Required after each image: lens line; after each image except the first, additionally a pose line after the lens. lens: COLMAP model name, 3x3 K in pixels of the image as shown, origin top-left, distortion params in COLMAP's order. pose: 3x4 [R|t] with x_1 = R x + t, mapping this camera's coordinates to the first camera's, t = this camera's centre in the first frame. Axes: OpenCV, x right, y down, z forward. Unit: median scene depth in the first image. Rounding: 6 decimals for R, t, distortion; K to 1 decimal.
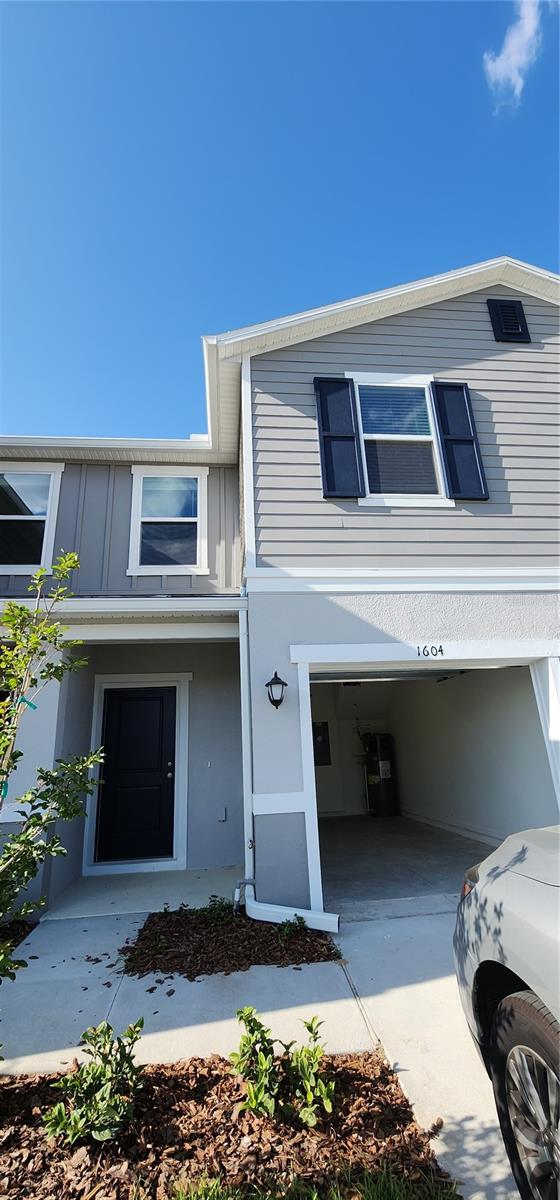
lens RADIAL K [[495.8, 0, 269.6], [0, 495.8, 596.3], [0, 0, 1]] dist [0.000235, 0.000069]
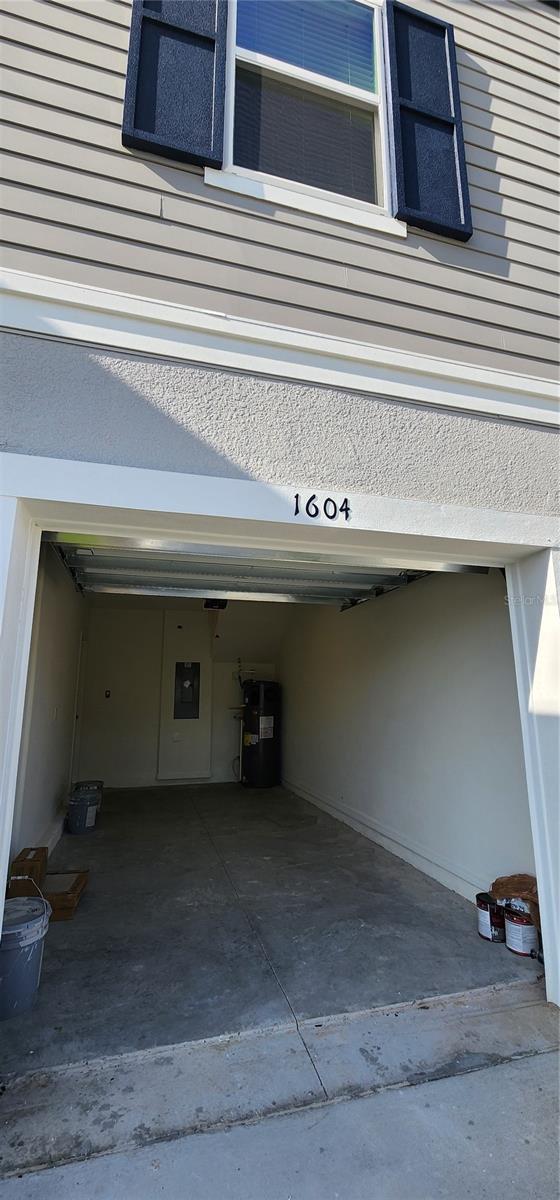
lens RADIAL K [[495.8, 0, 269.6], [0, 495.8, 596.3], [0, 0, 1]] dist [0.000235, 0.000069]
pose [[0.985252, 0.073911, 0.154325, 0.193292], [-0.089941, 0.990954, 0.099605, 0.134929], [-0.145567, -0.112016, 0.982987, 0.502879]]
